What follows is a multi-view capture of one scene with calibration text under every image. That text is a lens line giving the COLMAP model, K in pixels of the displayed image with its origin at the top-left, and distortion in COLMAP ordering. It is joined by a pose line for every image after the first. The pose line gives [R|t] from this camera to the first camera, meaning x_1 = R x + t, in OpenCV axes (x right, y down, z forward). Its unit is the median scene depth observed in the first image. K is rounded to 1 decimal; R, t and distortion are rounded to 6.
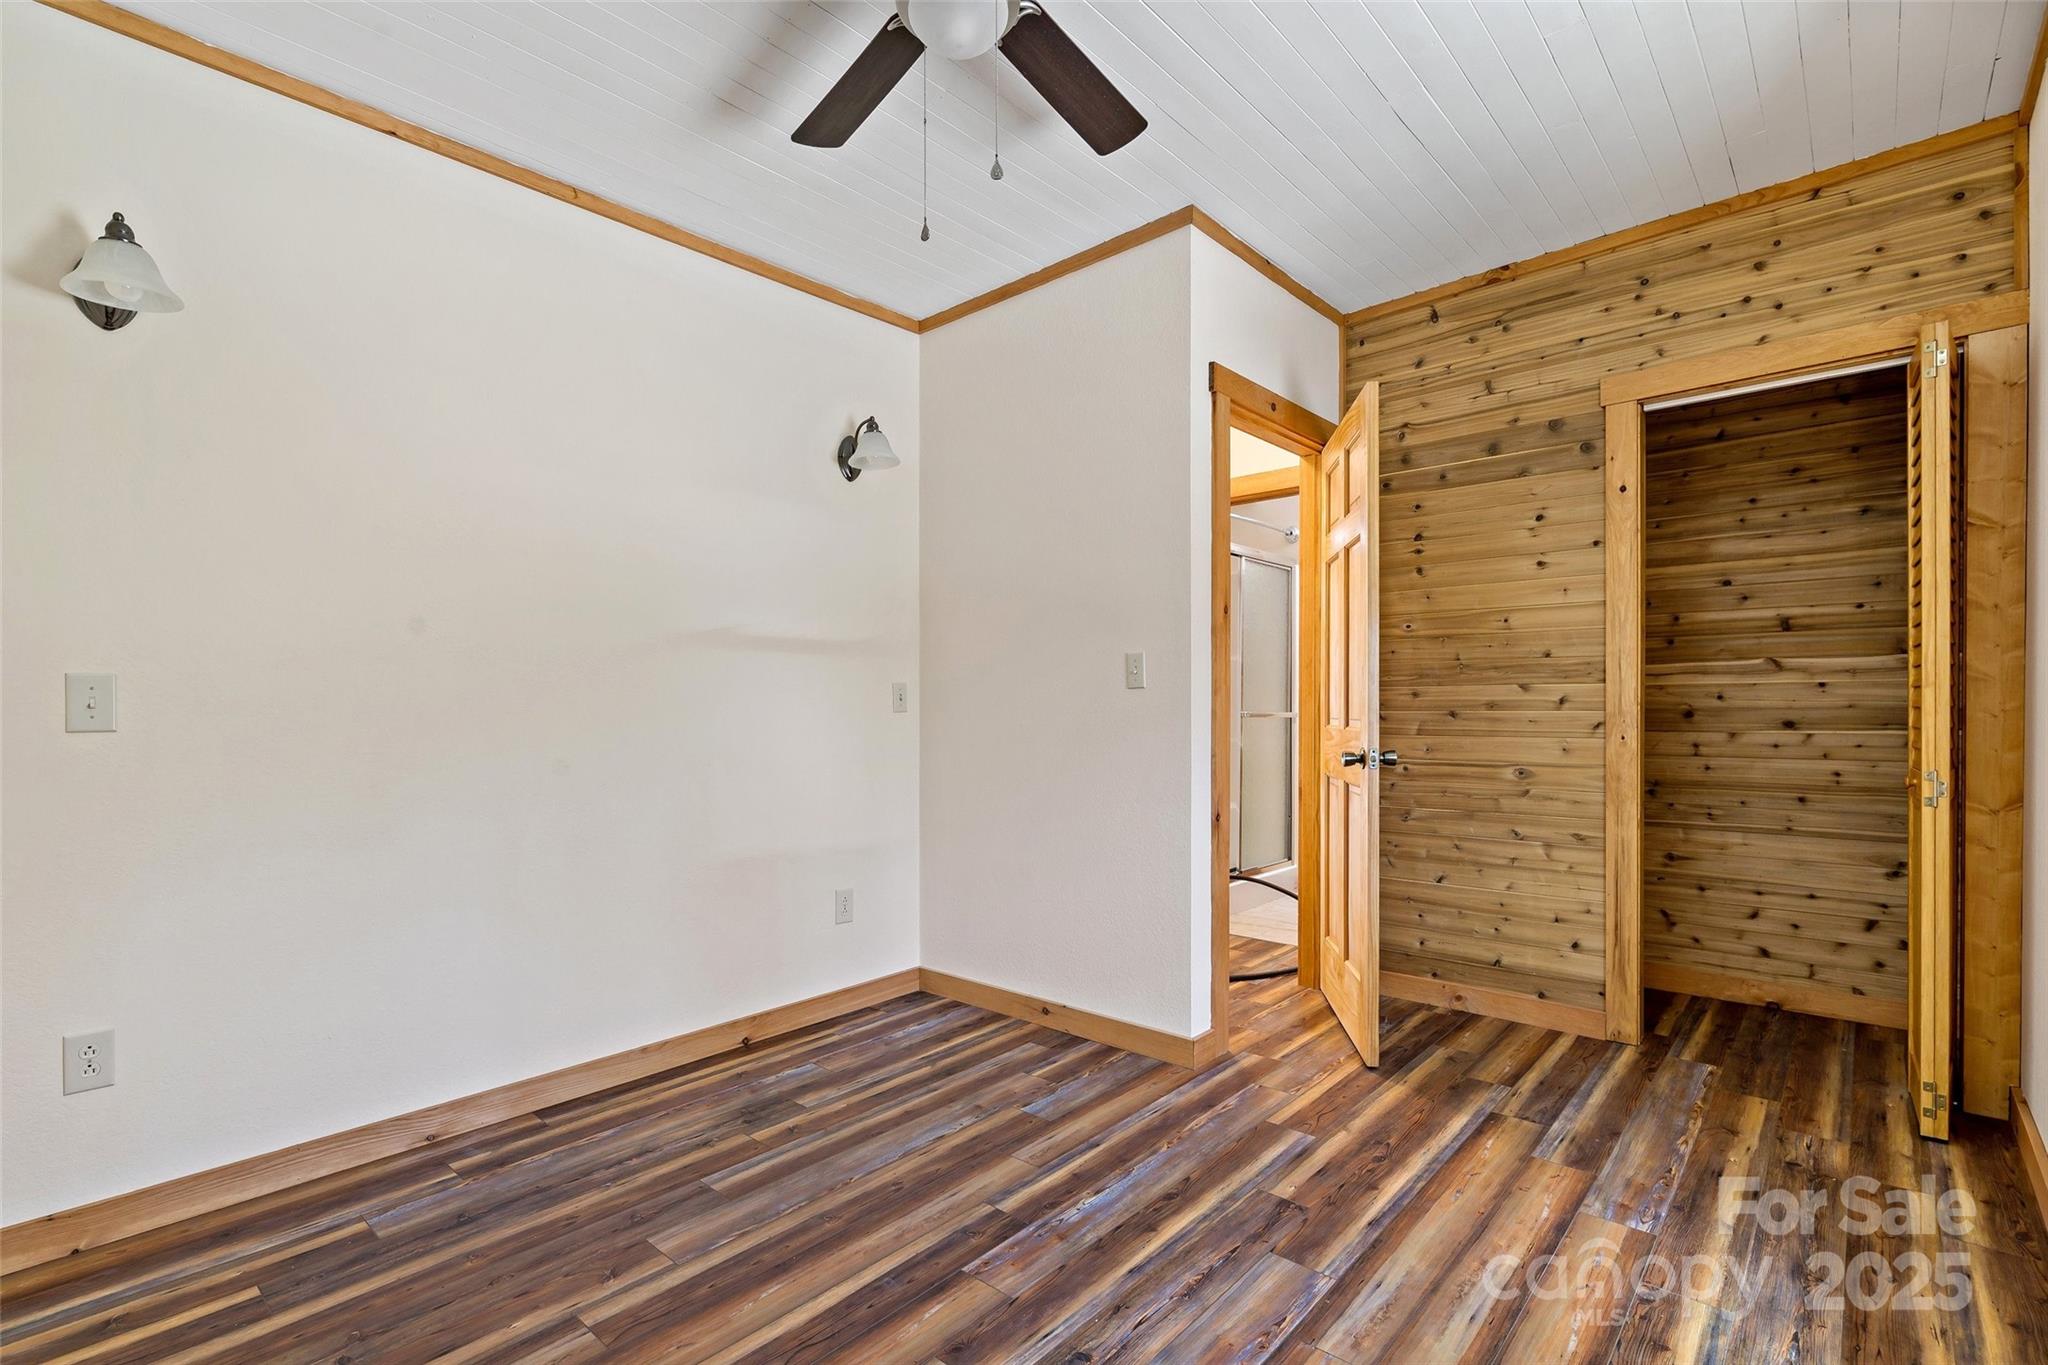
lens RADIAL K [[935.0, 0, 1033.5], [0, 935.0, 692.8], [0, 0, 1]] dist [-0.002784, 0.001901]
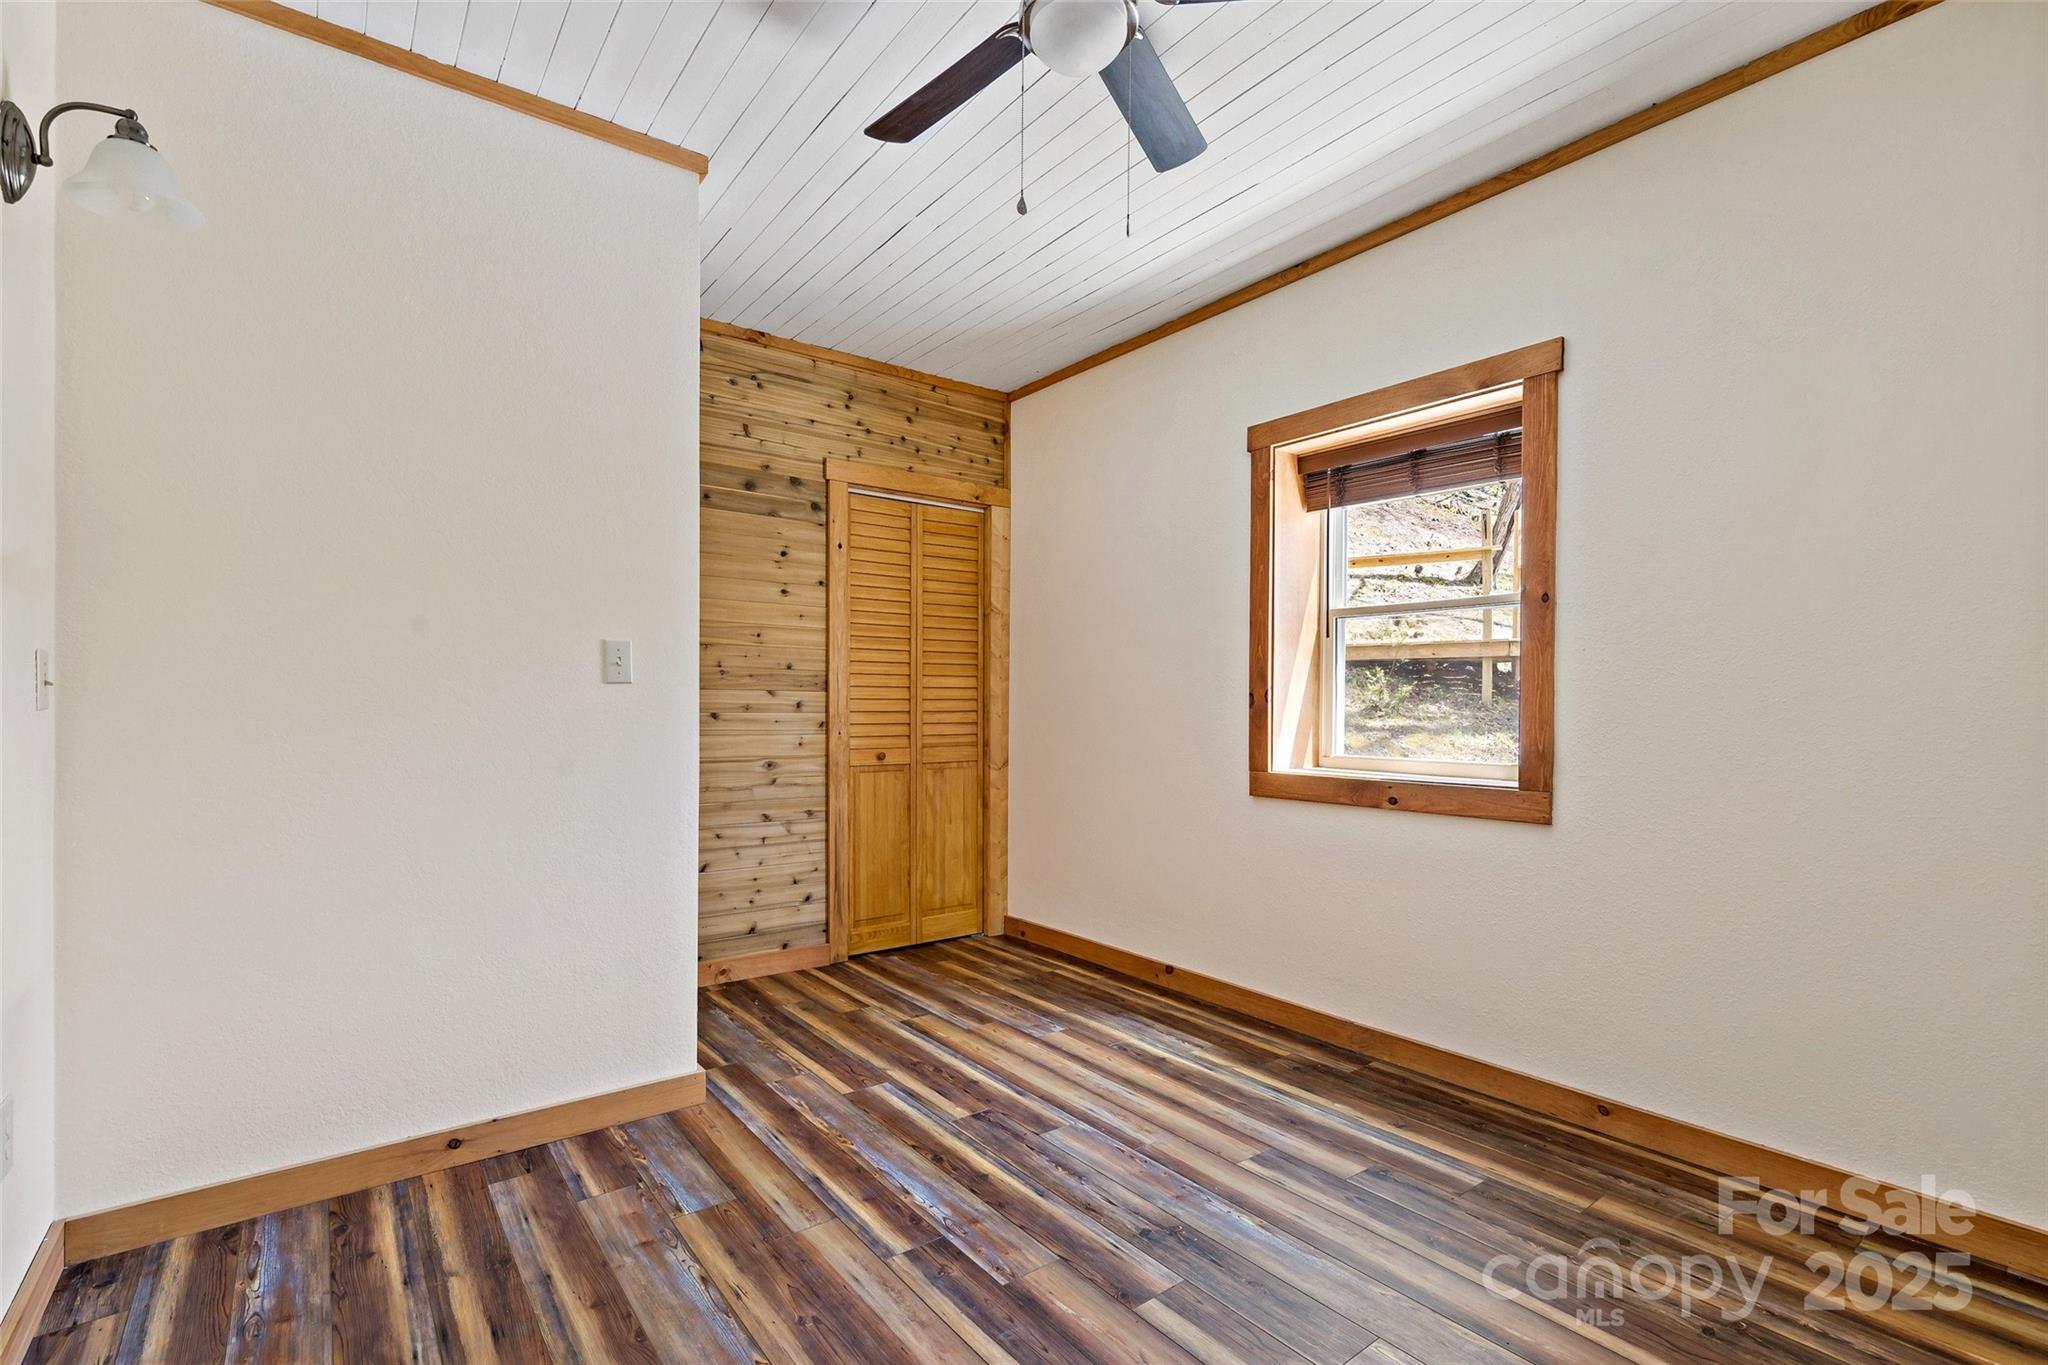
lens RADIAL K [[935.0, 0, 1031.8], [0, 935.0, 700.2], [0, 0, 1]] dist [-0.002784, 0.001901]
pose [[0.186242, 0.017161, 0.982354, -0.678520], [-0.020558, 0.999697, -0.013566, 0.014608], [-0.982289, -0.017668, 0.186538, 0.524007]]
